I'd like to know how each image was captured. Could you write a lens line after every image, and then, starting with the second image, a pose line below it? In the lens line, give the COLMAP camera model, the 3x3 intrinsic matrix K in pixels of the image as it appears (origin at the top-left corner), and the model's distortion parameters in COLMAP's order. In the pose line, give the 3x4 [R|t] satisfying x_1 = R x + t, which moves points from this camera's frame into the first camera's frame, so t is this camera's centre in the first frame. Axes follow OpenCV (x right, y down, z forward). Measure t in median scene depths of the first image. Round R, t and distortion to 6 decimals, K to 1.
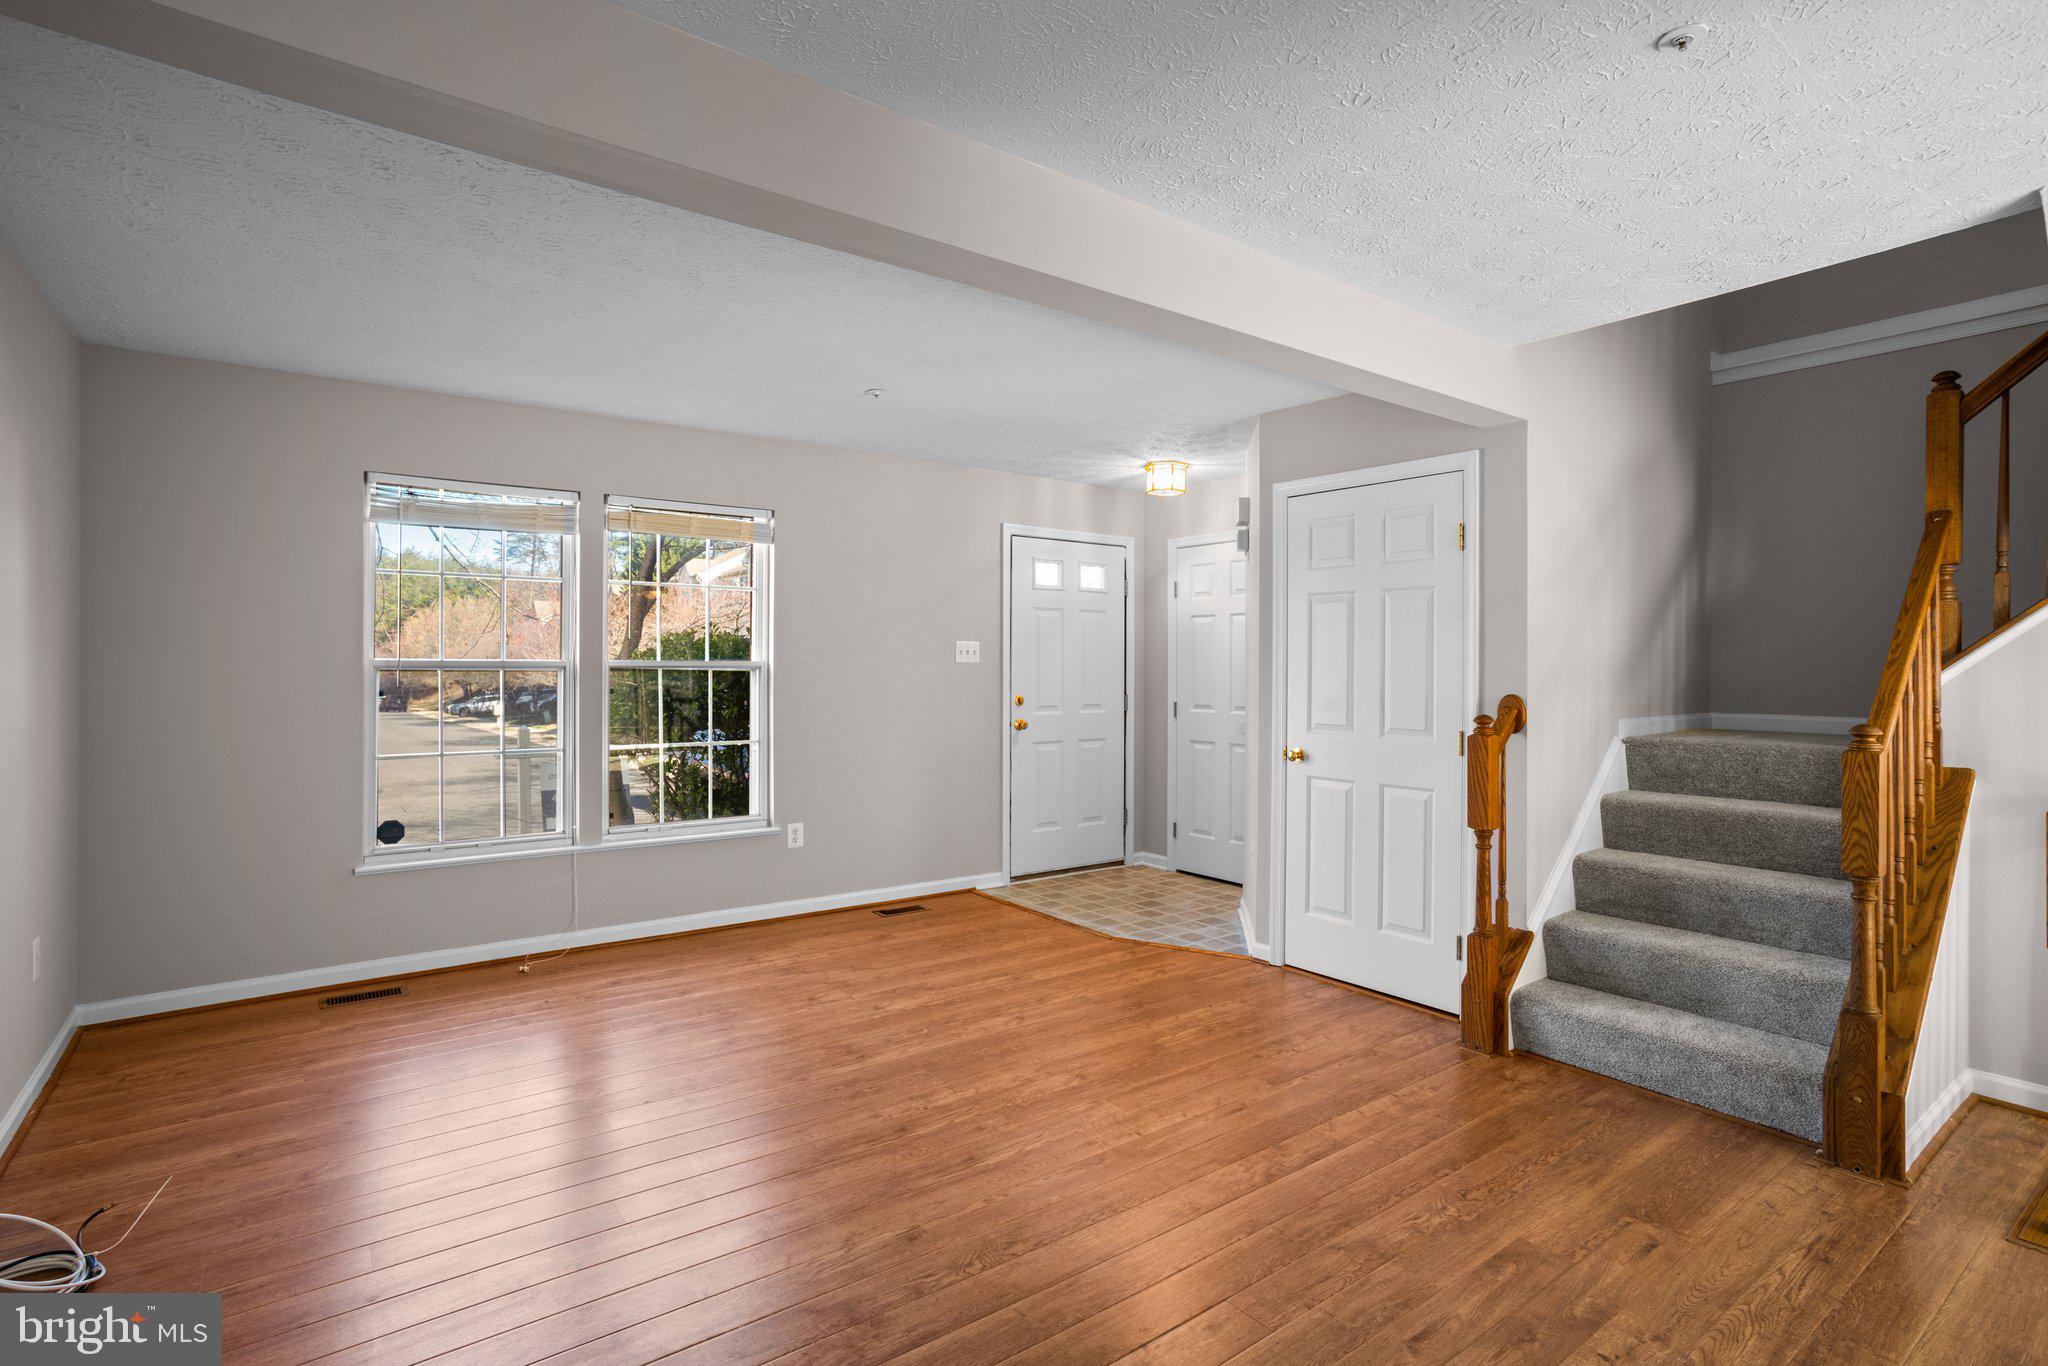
lens RADIAL K [[1001.6, 0, 1010.8], [0, 1001.6, 668.6], [0, 0, 1]] dist [-0.043300, 0.022724]
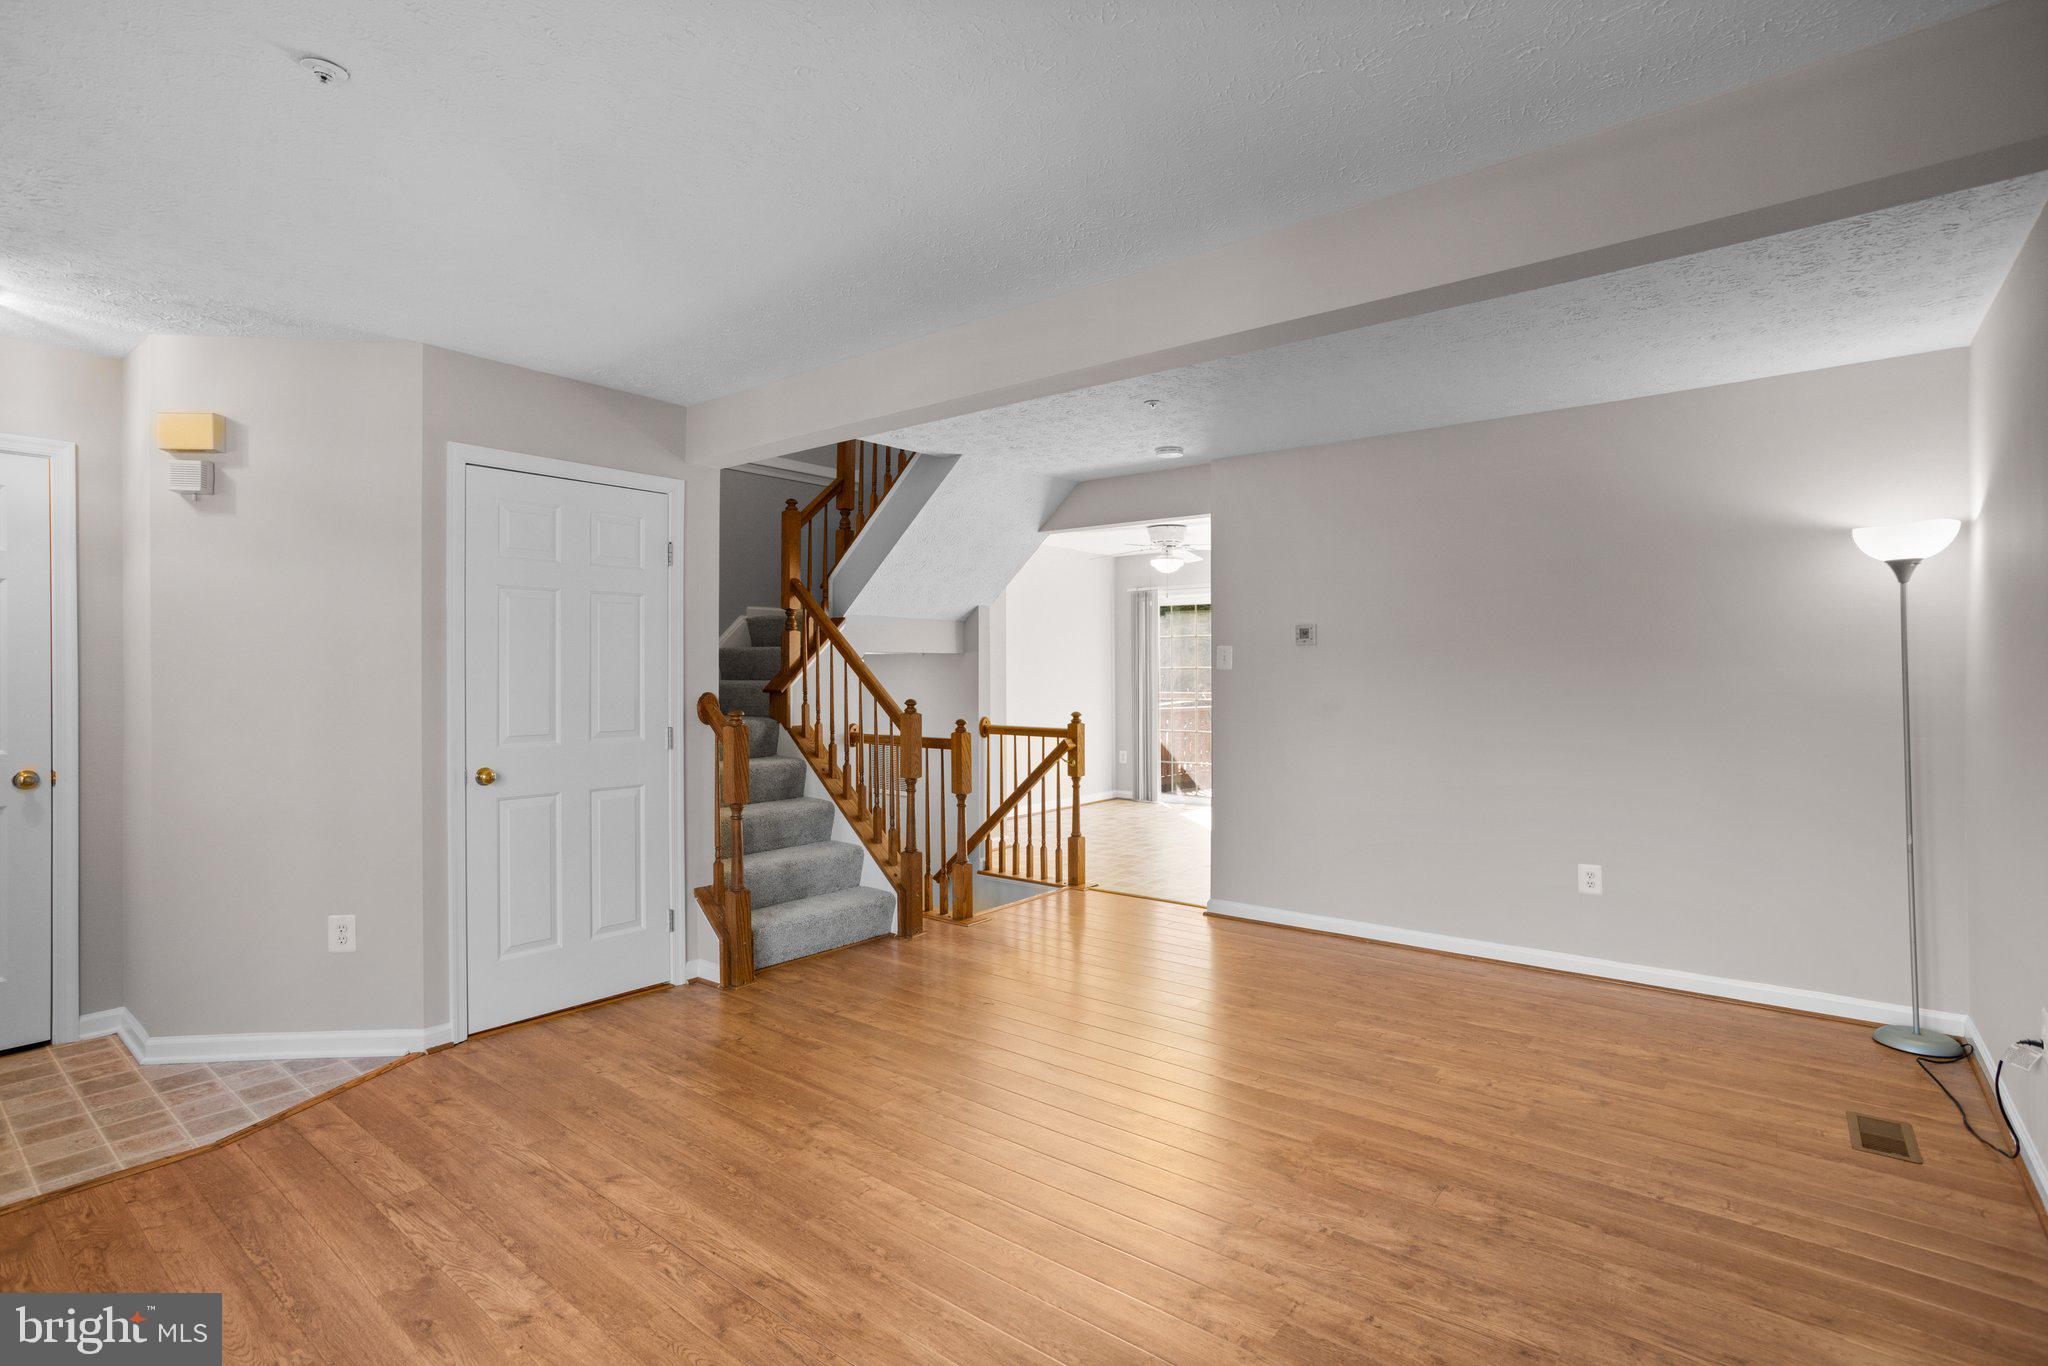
lens RADIAL K [[1001.6, 0, 1021.0], [0, 1001.6, 664.2], [0, 0, 1]] dist [-0.043300, 0.022724]
pose [[-0.266746, -0.000018, 0.963767, -0.784361], [0.001821, 0.999998, 0.000522, -0.007231], [-0.963765, 0.001894, -0.266745, 0.981848]]
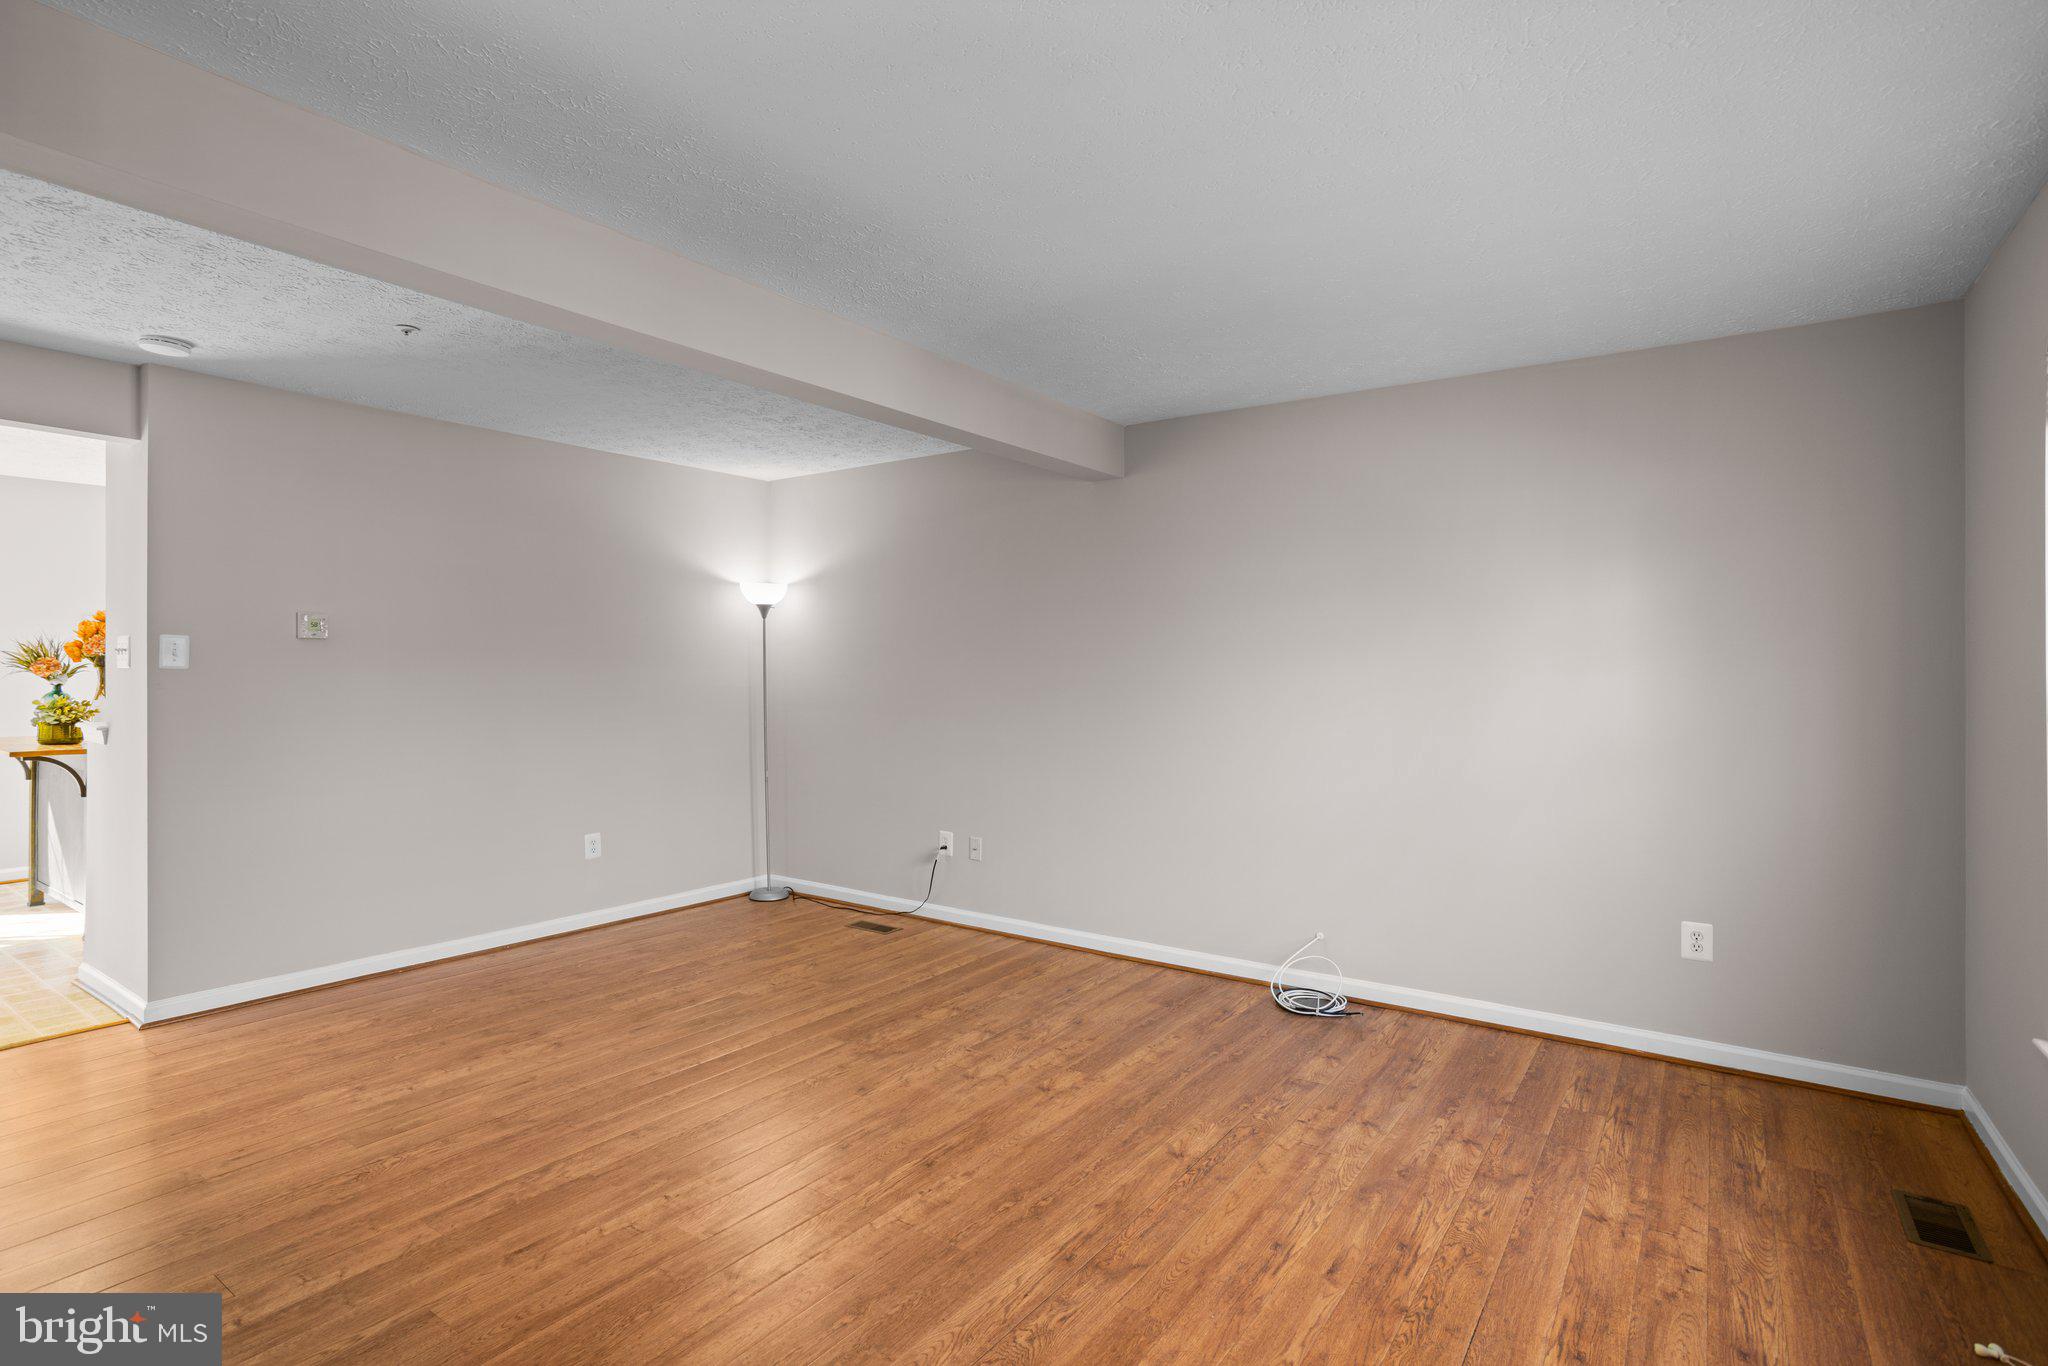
lens RADIAL K [[1001.6, 0, 1017.8], [0, 1001.6, 686.3], [0, 0, 1]] dist [-0.043300, 0.022724]
pose [[-0.944577, -0.005268, -0.328248, 0.101741], [-0.011197, 0.999806, 0.016176, -0.006660], [0.328099, 0.018955, -0.944453, 1.572592]]
